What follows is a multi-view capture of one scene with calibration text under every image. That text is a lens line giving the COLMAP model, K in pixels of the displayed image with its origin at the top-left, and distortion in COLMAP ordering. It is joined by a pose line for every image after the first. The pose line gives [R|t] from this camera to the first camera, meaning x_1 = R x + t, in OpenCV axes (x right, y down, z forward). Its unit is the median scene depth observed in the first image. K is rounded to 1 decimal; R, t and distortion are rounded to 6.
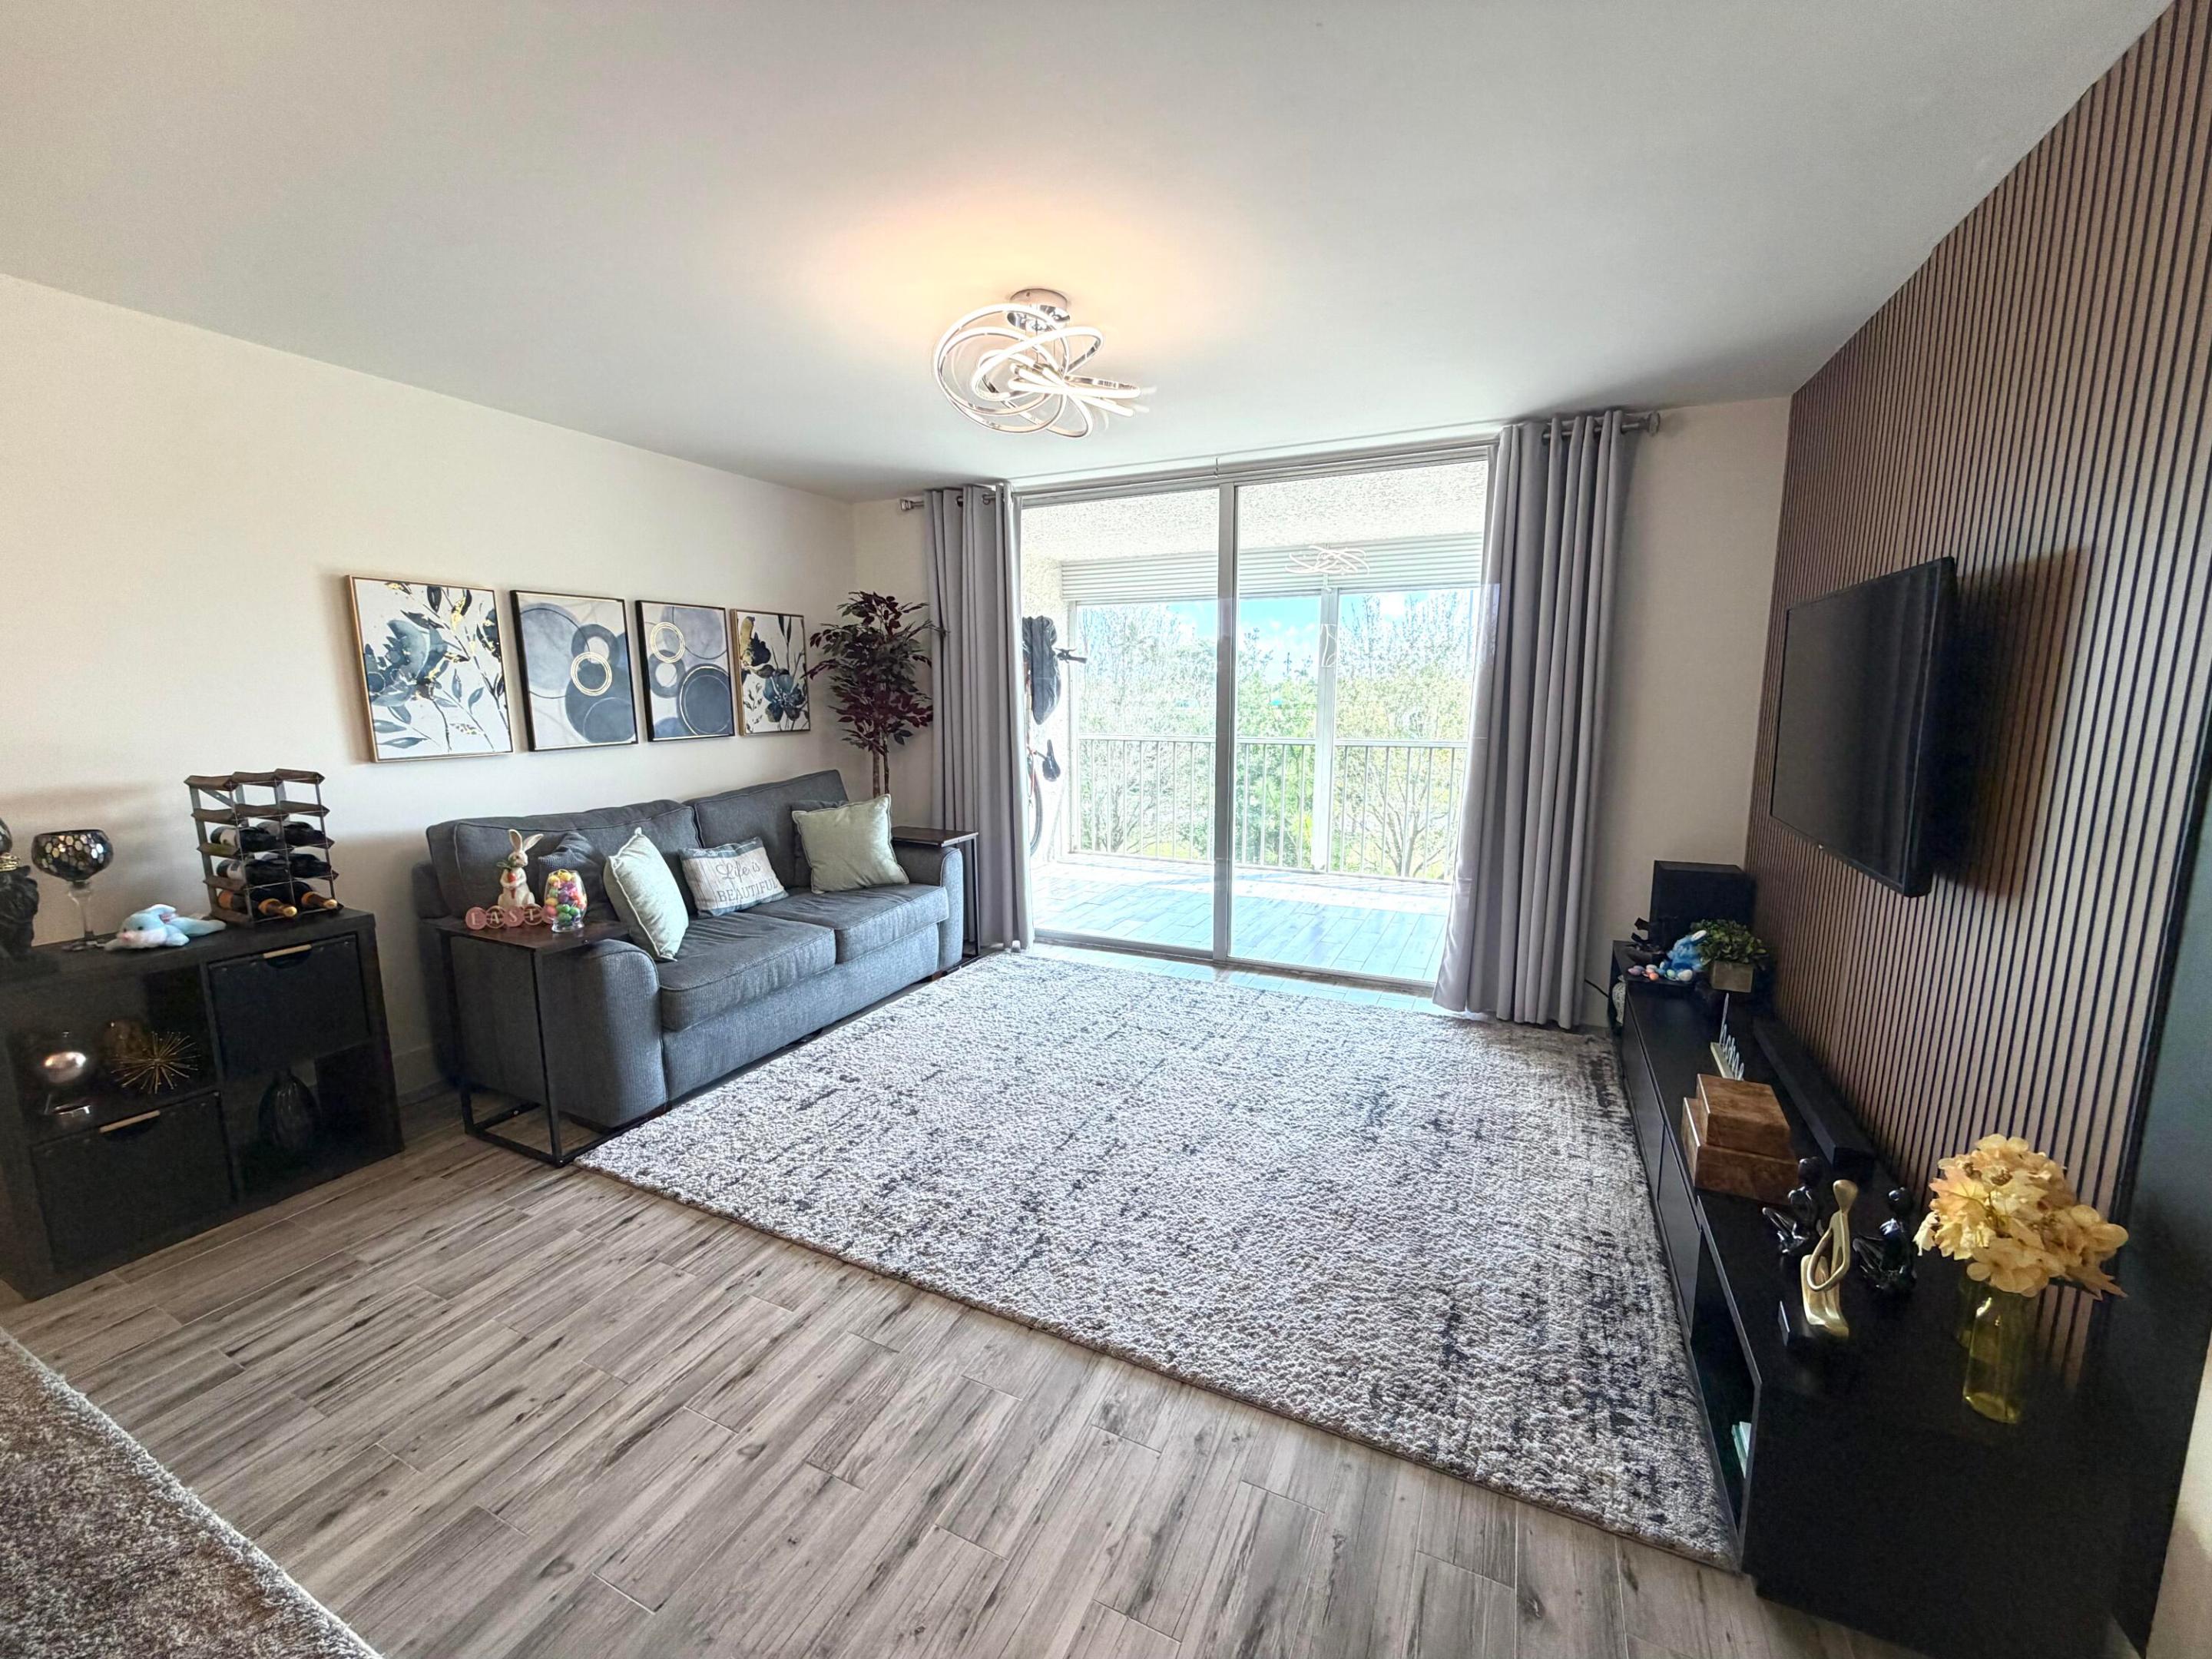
lens RADIAL K [[881.1, 0, 1101.3], [0, 881.1, 834.4], [0, 0, 1]] dist [-0.000251, 0.000131]
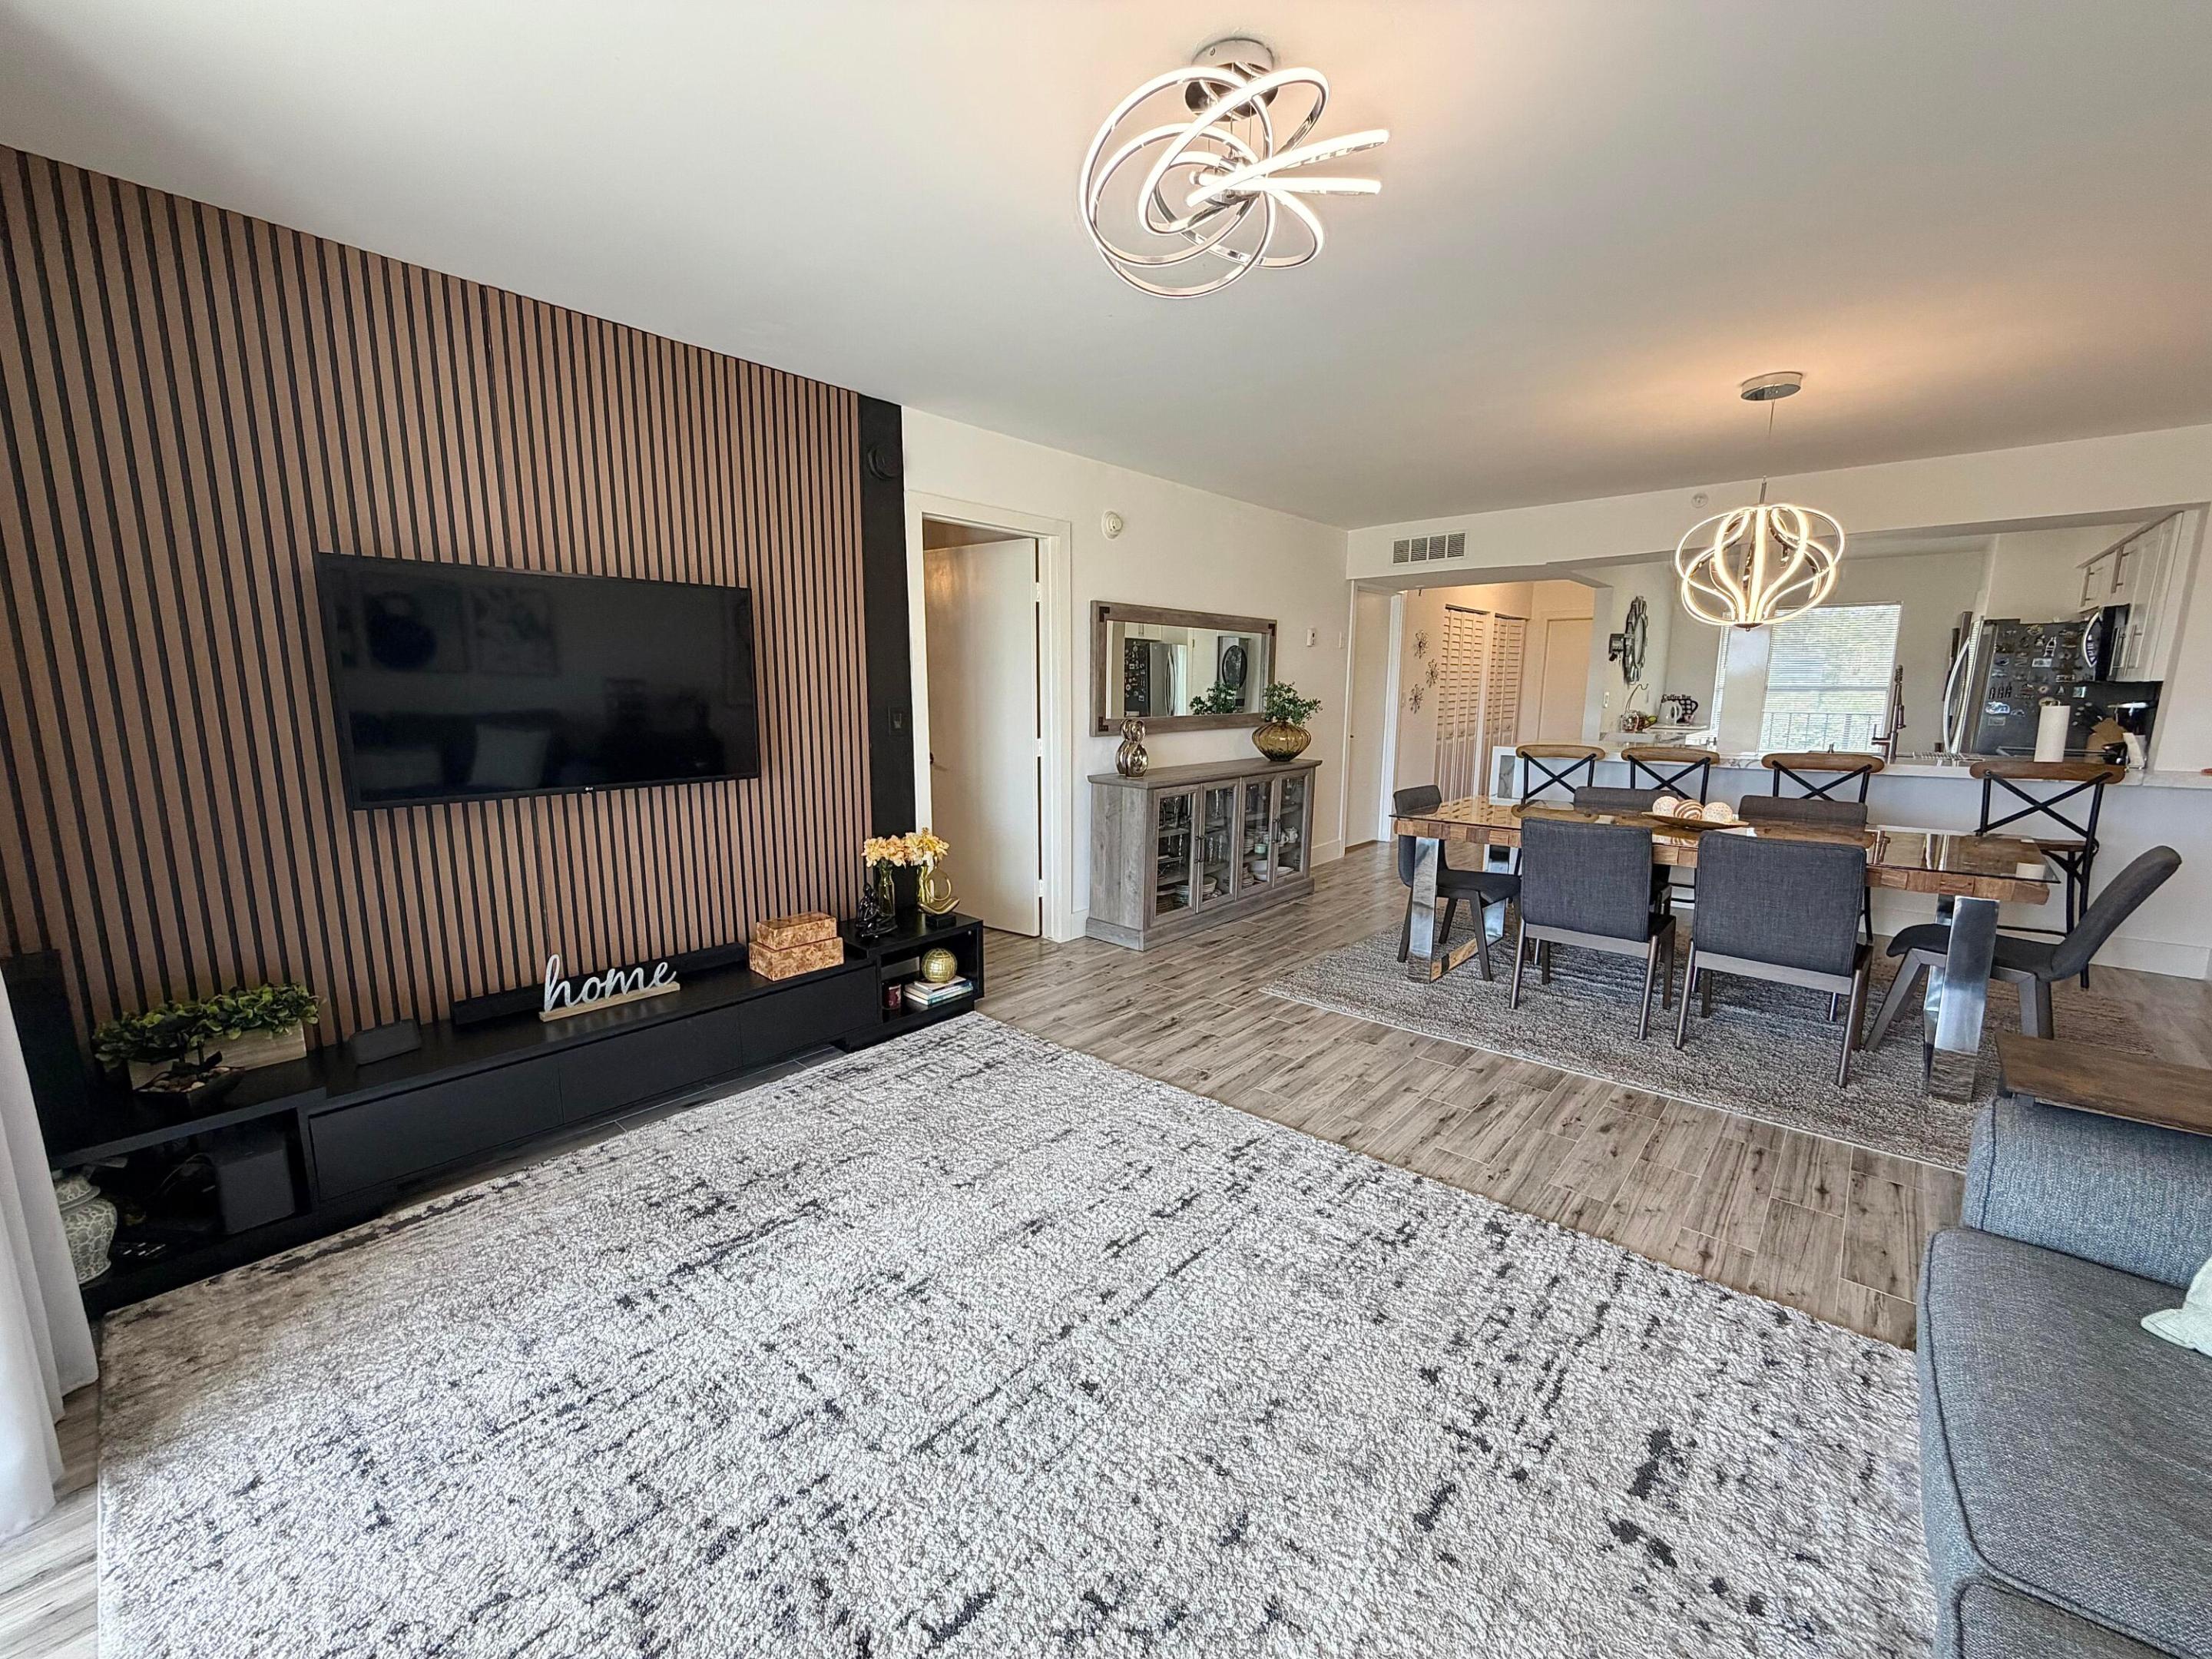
lens RADIAL K [[881.1, 0, 1100.9], [0, 881.1, 833.8], [0, 0, 1]] dist [-0.000251, 0.000131]
pose [[-0.960128, -0.042878, 0.276252, -0.131776], [0.049360, 0.946642, 0.318485, -0.186122], [-0.275168, 0.319422, -0.906781, 1.287807]]
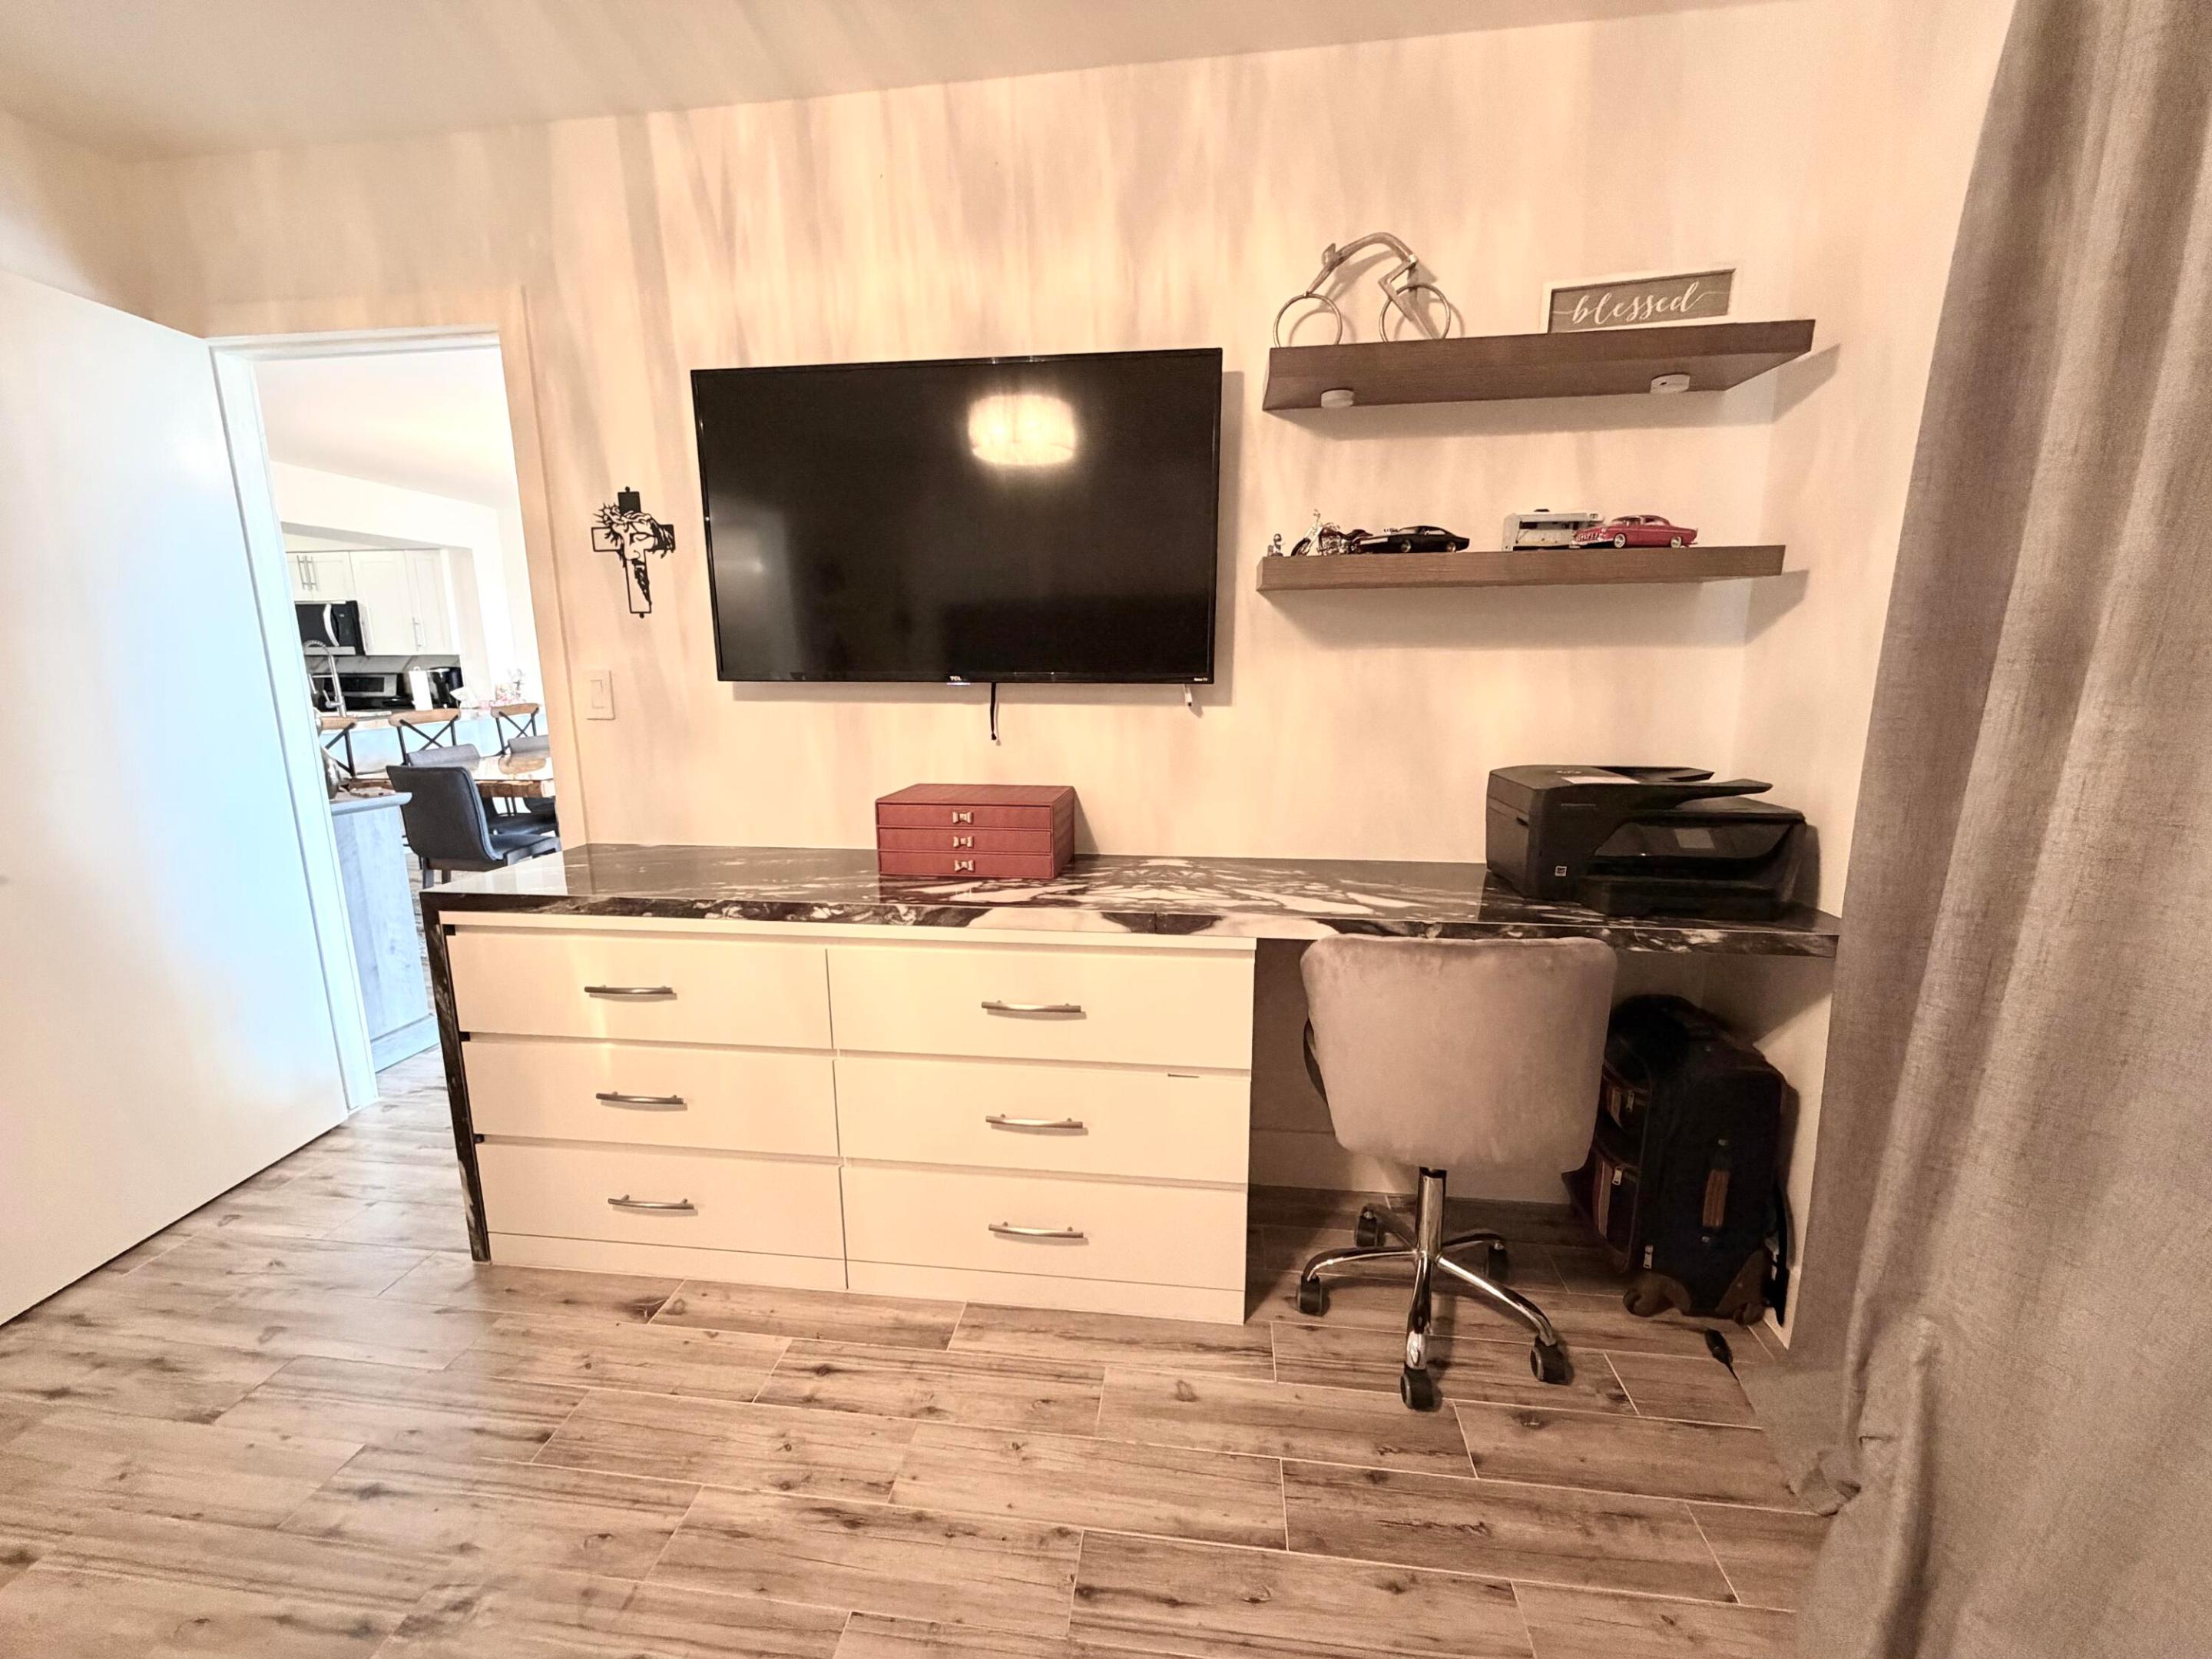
lens RADIAL K [[881.1, 0, 1103.4], [0, 881.1, 829.5], [0, 0, 1]] dist [-0.000251, 0.000131]
pose [[0.313620, 0.184369, -0.931478, 1.208953], [-0.148805, 0.978391, 0.143553, -0.040587], [0.937816, 0.093587, 0.334278, 0.443337]]
